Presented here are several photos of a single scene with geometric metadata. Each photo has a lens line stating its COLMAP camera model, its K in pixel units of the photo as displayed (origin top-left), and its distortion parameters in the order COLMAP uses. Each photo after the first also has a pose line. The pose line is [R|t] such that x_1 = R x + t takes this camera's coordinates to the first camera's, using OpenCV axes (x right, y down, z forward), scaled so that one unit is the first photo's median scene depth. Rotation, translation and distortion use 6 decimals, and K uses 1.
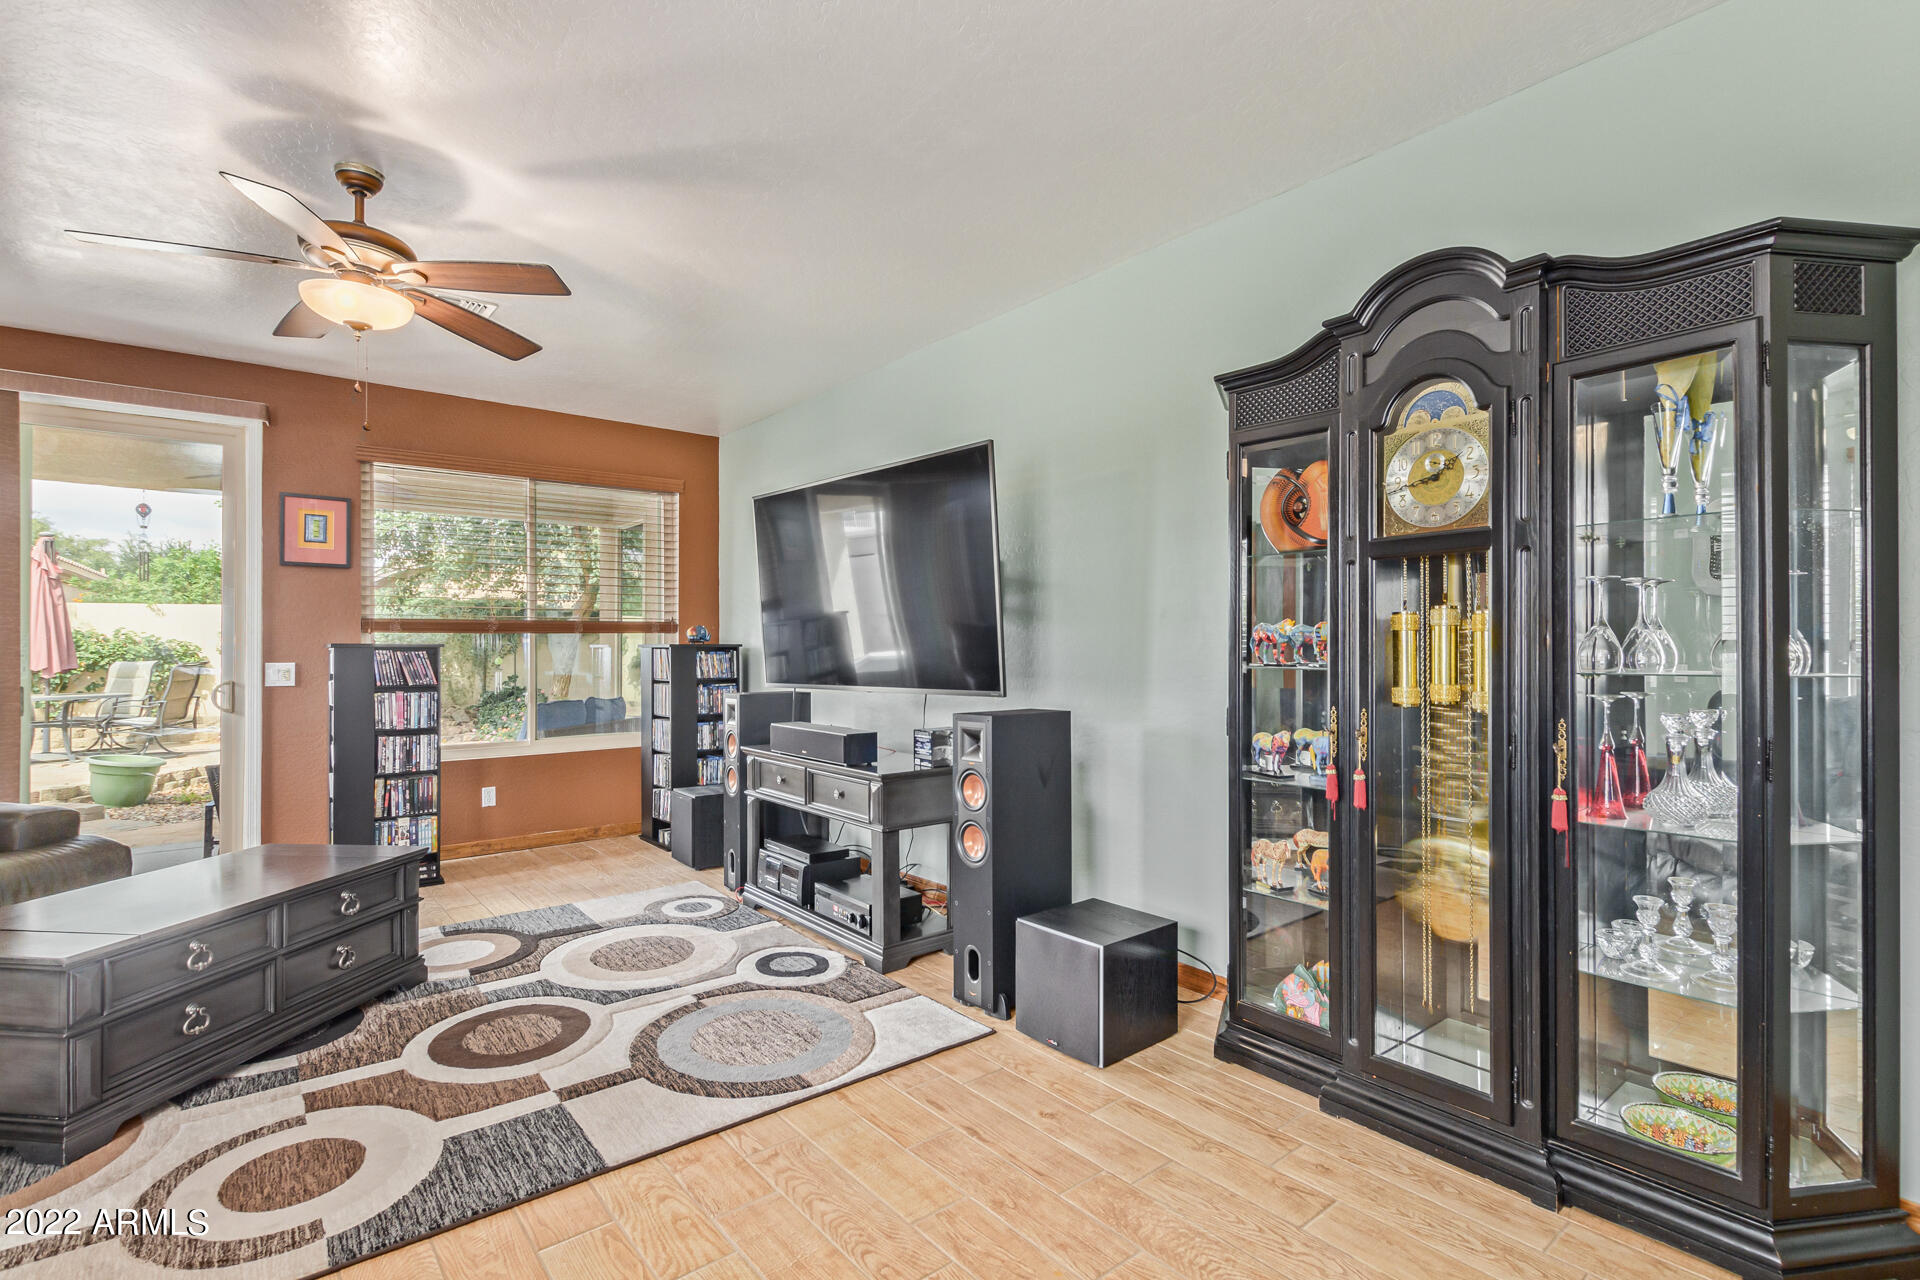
lens RADIAL K [[896.0, 0, 969.0], [0, 896.0, 641.9], [0, 0, 1]] dist [0.017698, -0.009259]
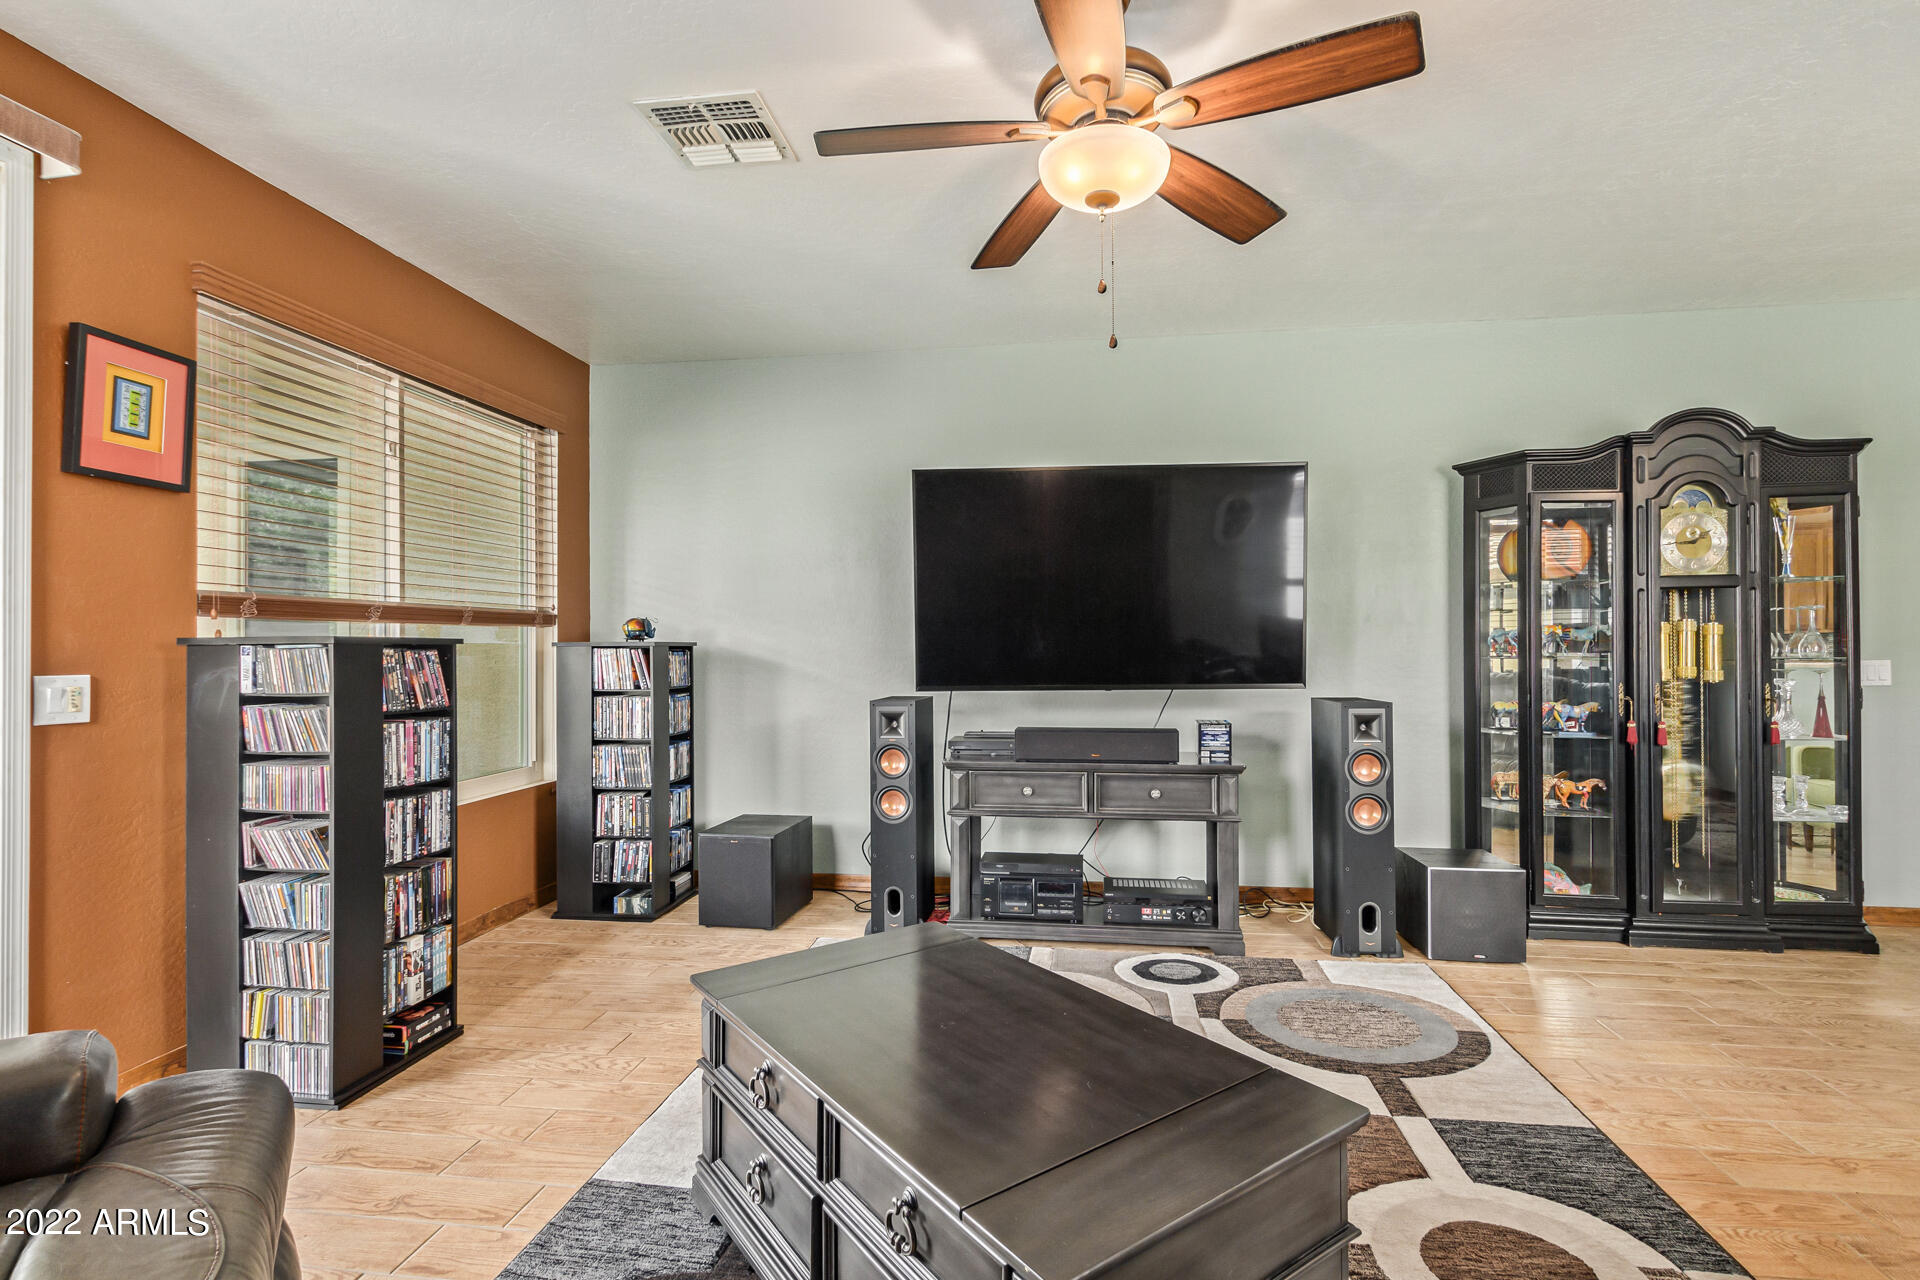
lens RADIAL K [[896.0, 0, 969.0], [0, 896.0, 641.9], [0, 0, 1]] dist [0.017698, -0.009259]
pose [[0.733508, 0.004302, 0.679668, -1.047292], [-0.003118, 0.999991, -0.002965, 0.007132], [-0.679674, 0.000055, 0.733514, 0.450395]]
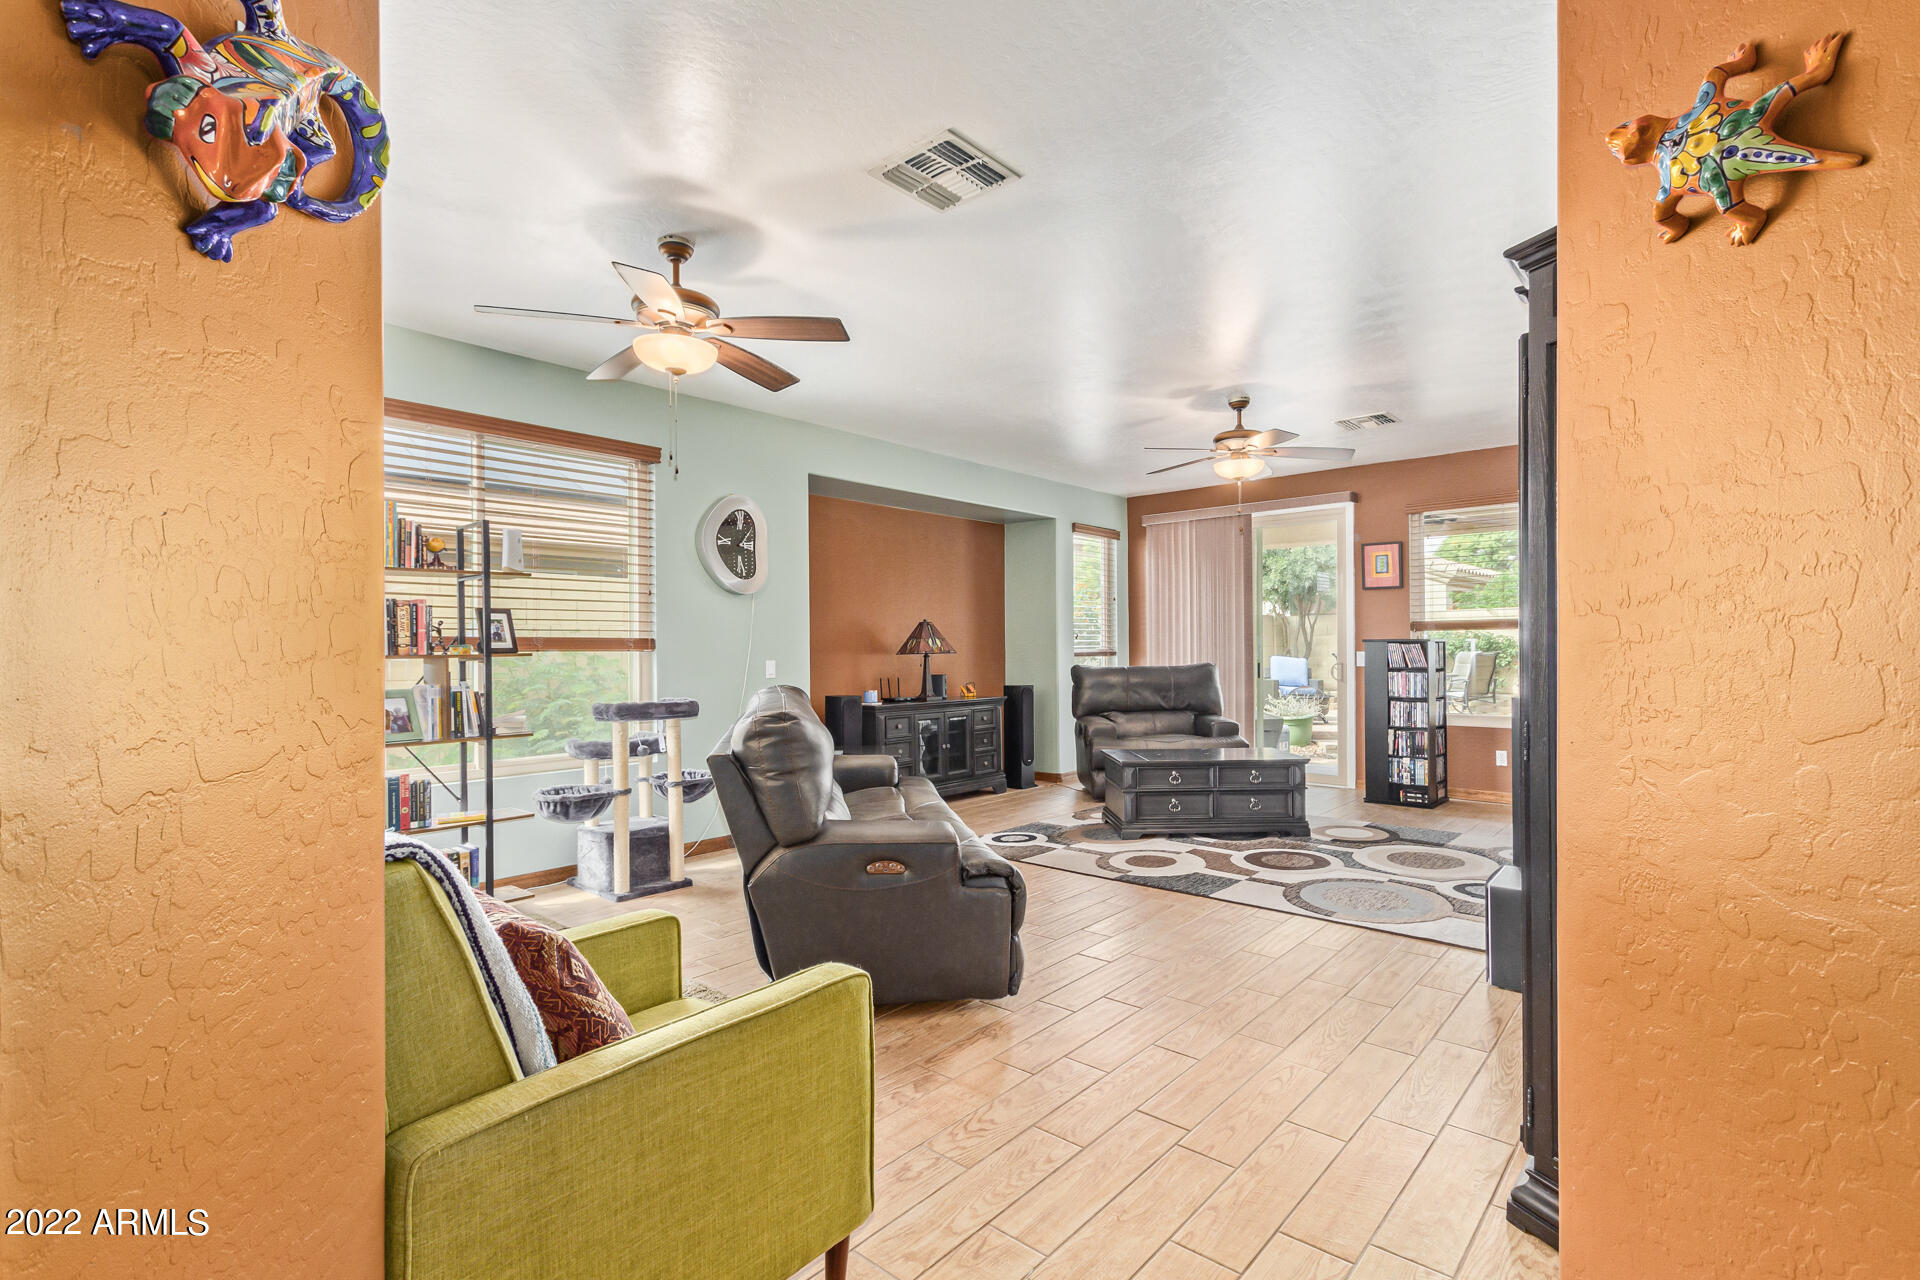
lens RADIAL K [[894.9, 0, 970.1], [0, 894.9, 647.5], [0, 0, 1]] dist [0.003963, -0.000798]
pose [[0.165706, 0.000530, -0.986175, 0.950675], [0.014864, 0.999885, 0.003035, 0.001054], [0.986063, -0.015161, 0.165679, 0.084577]]
